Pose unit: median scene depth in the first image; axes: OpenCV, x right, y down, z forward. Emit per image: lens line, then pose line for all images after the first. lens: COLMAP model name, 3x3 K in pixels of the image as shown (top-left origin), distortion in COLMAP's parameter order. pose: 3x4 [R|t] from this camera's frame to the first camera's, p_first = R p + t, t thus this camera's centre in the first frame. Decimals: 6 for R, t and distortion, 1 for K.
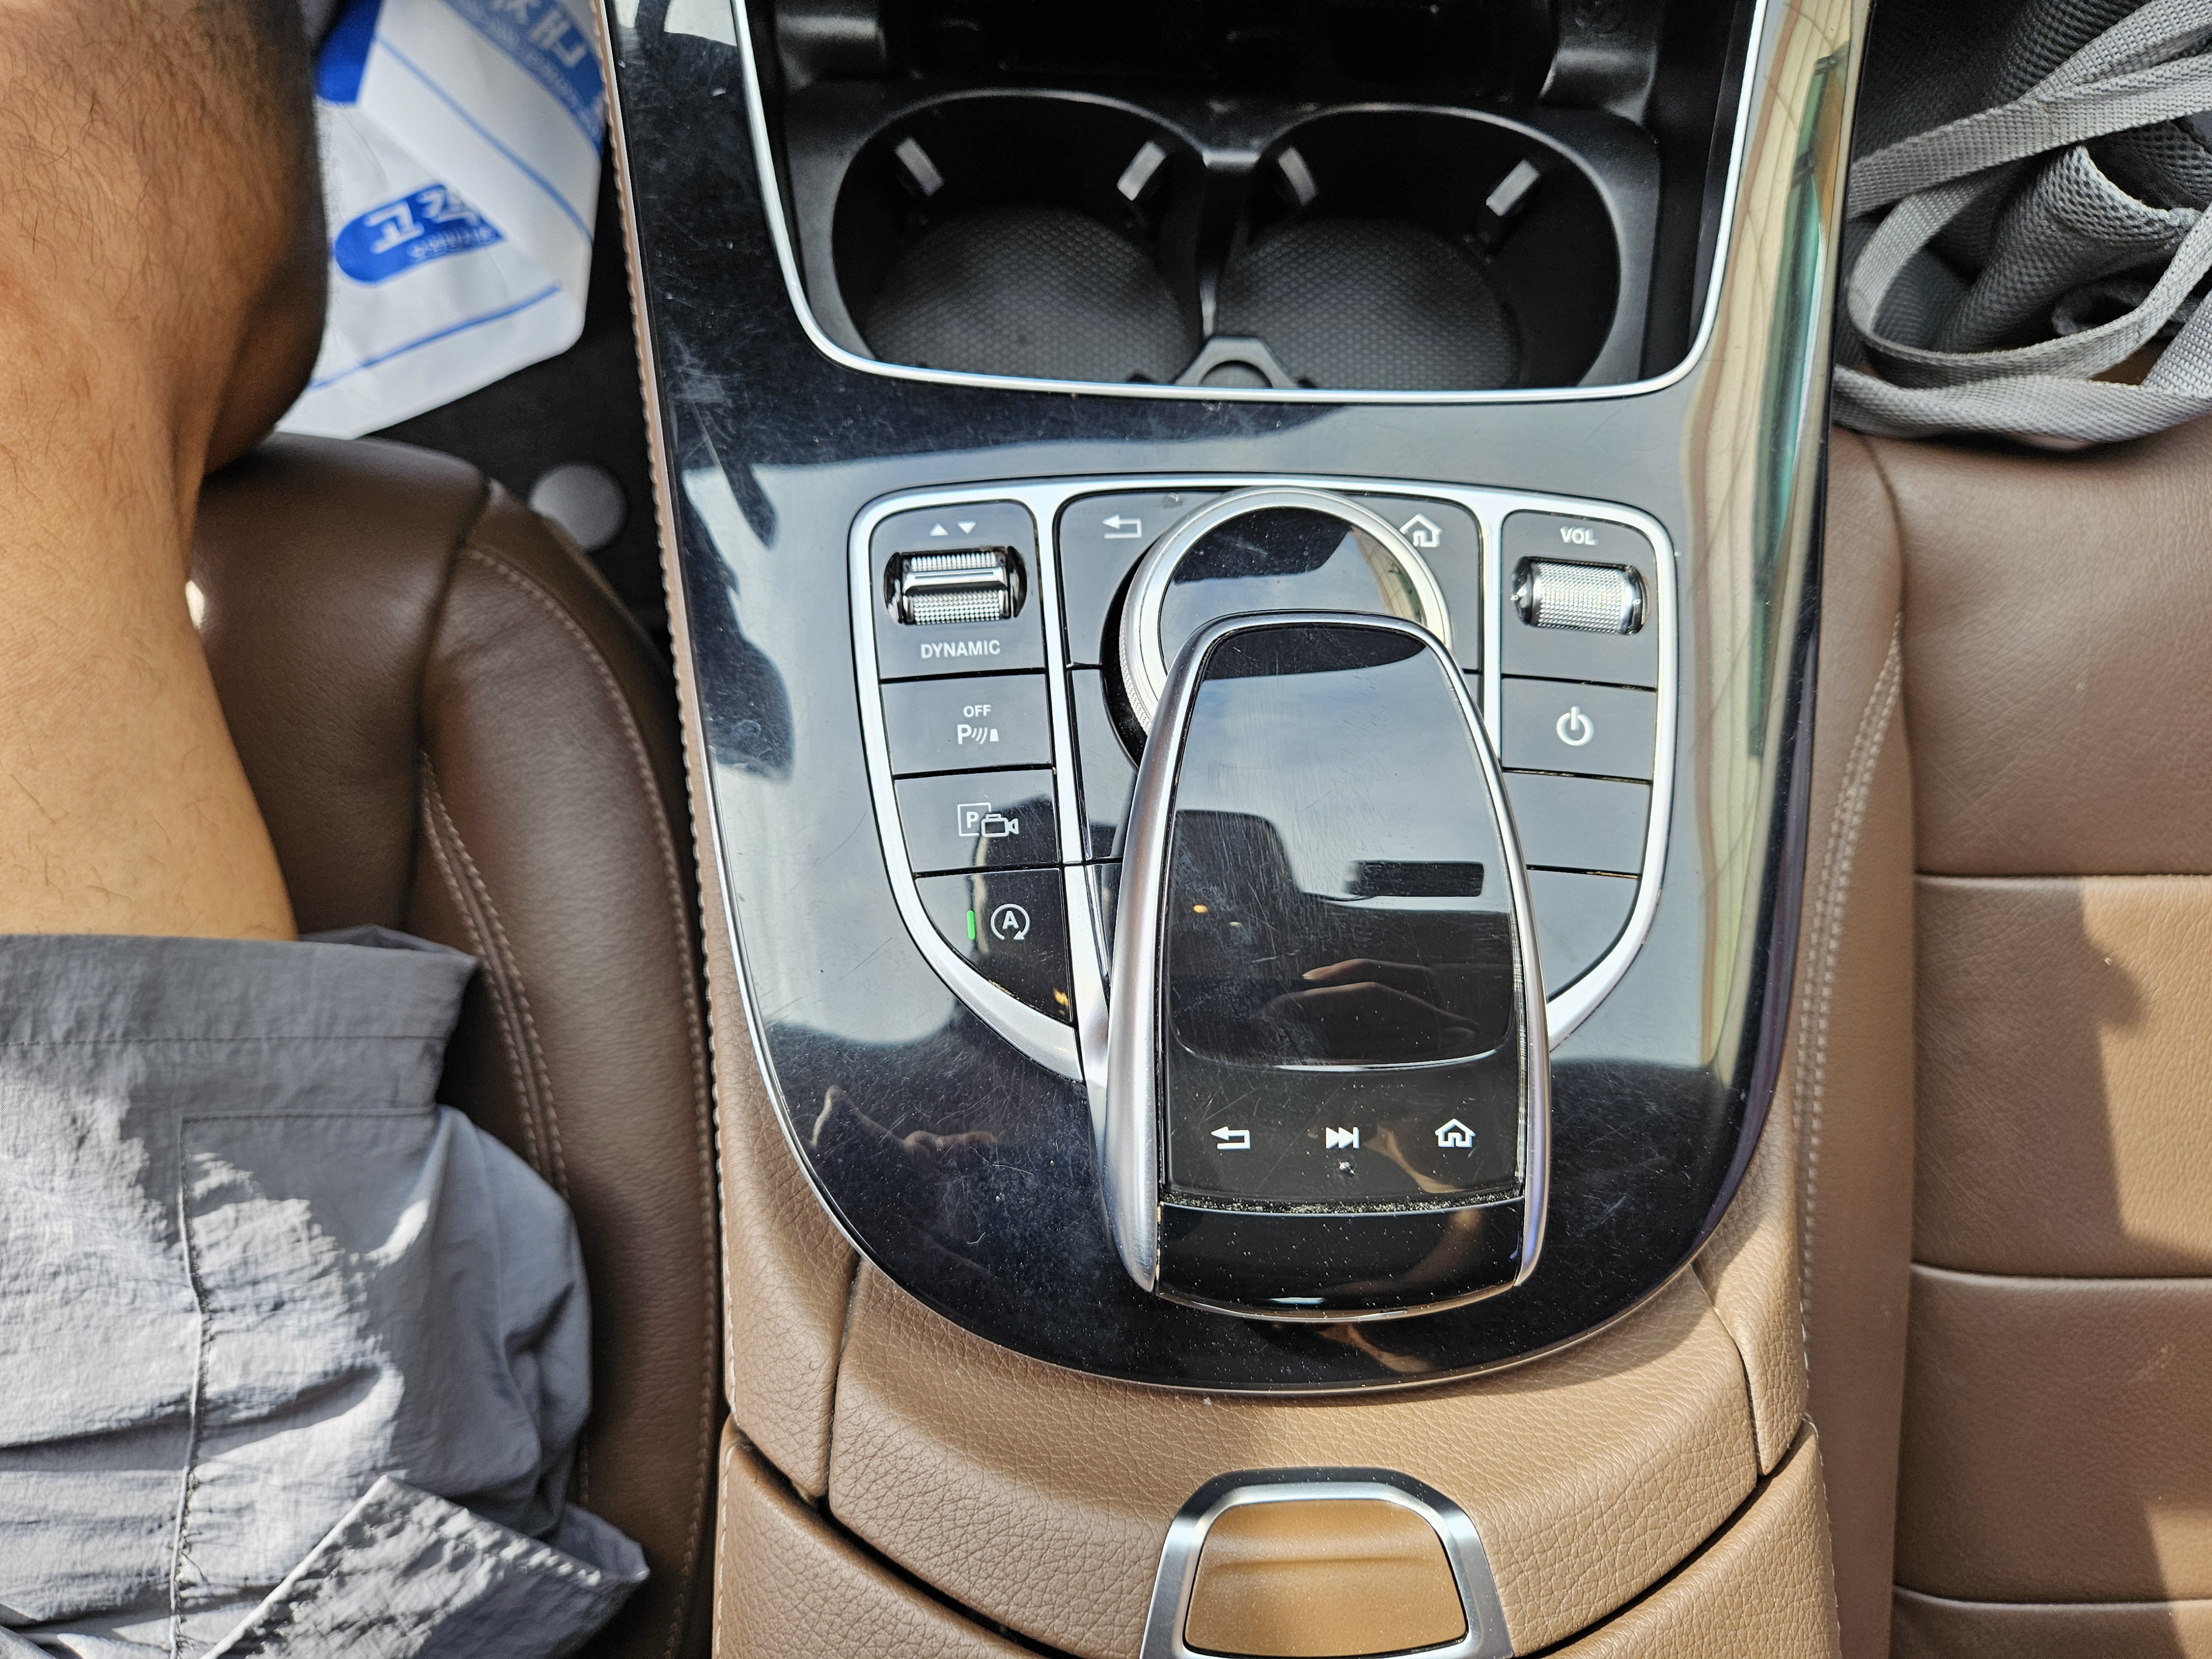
lens RADIAL K [[1545.0, 0, 1107.2], [0, 1545.0, 827.0], [0, 0, 1]] dist [0.035826, -0.030107]
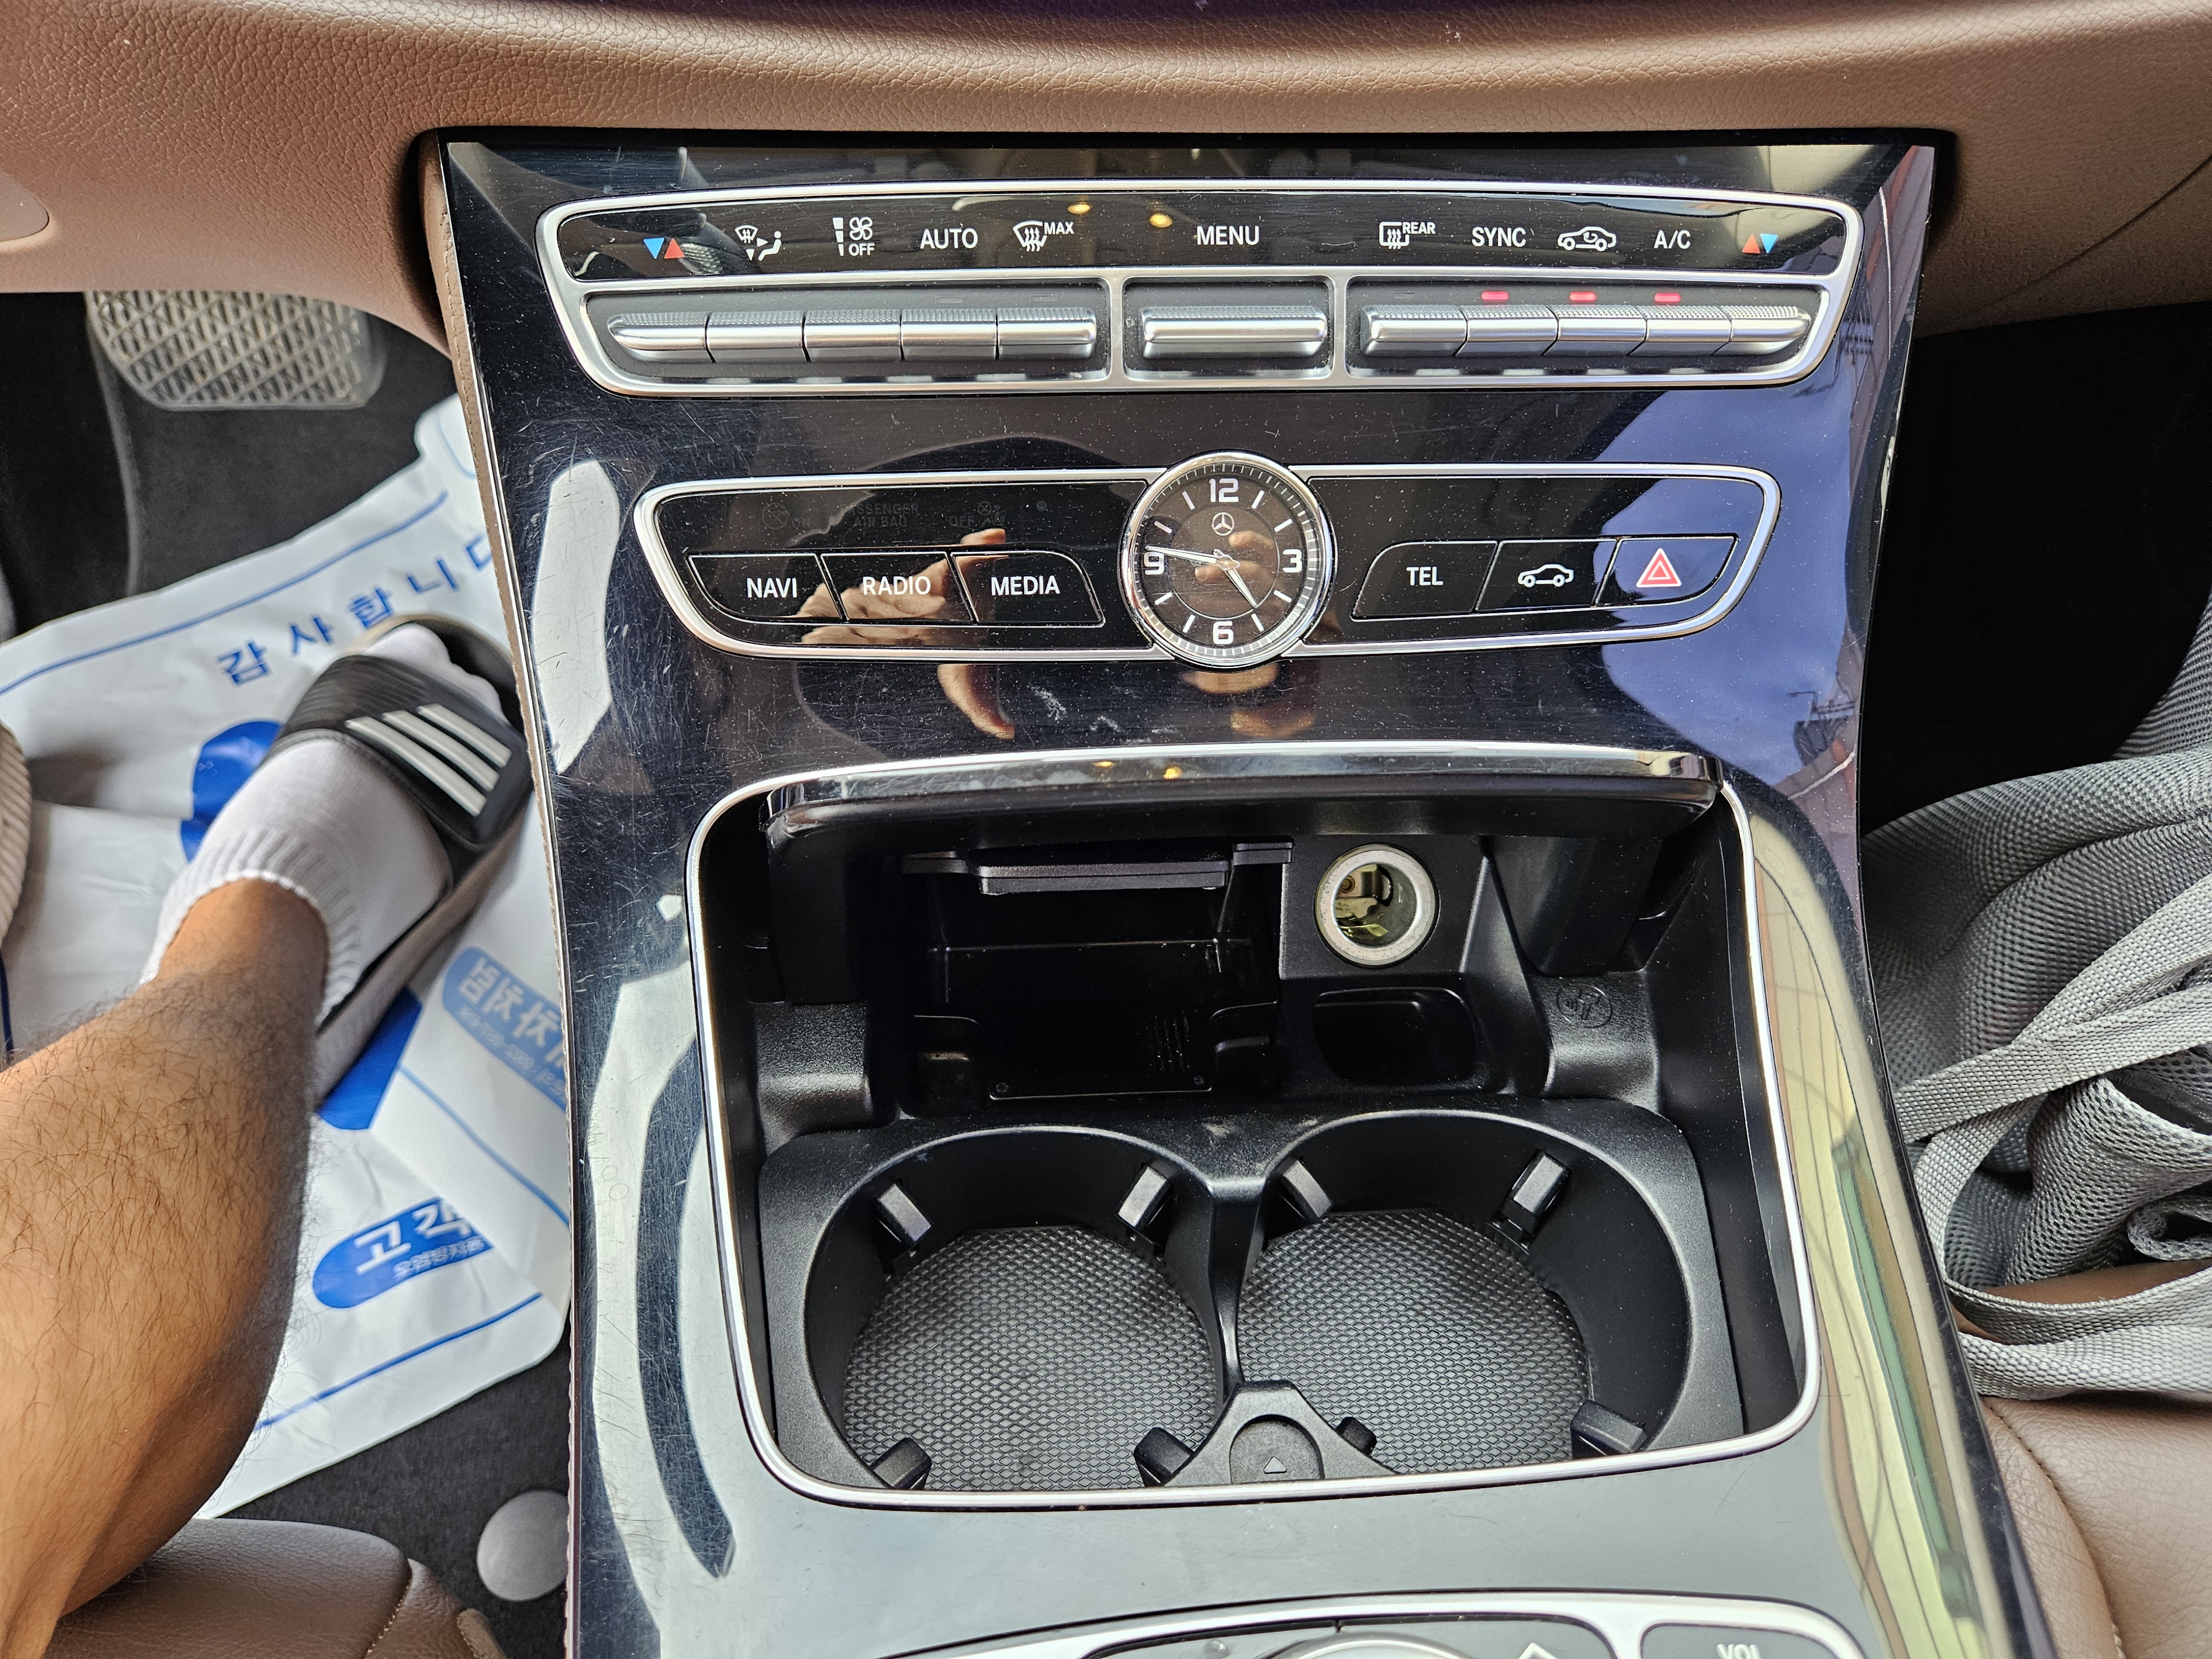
lens RADIAL K [[1526.8, 0, 1104.1], [0, 1526.8, 842.5], [0, 0, 1]] dist [0.060938, -0.051517]
pose [[0.997282, -0.072946, 0.010322, 0.004678], [0.067784, 0.853633, -0.516446, -0.112699], [0.028861, 0.515742, 0.856258, 0.084204]]
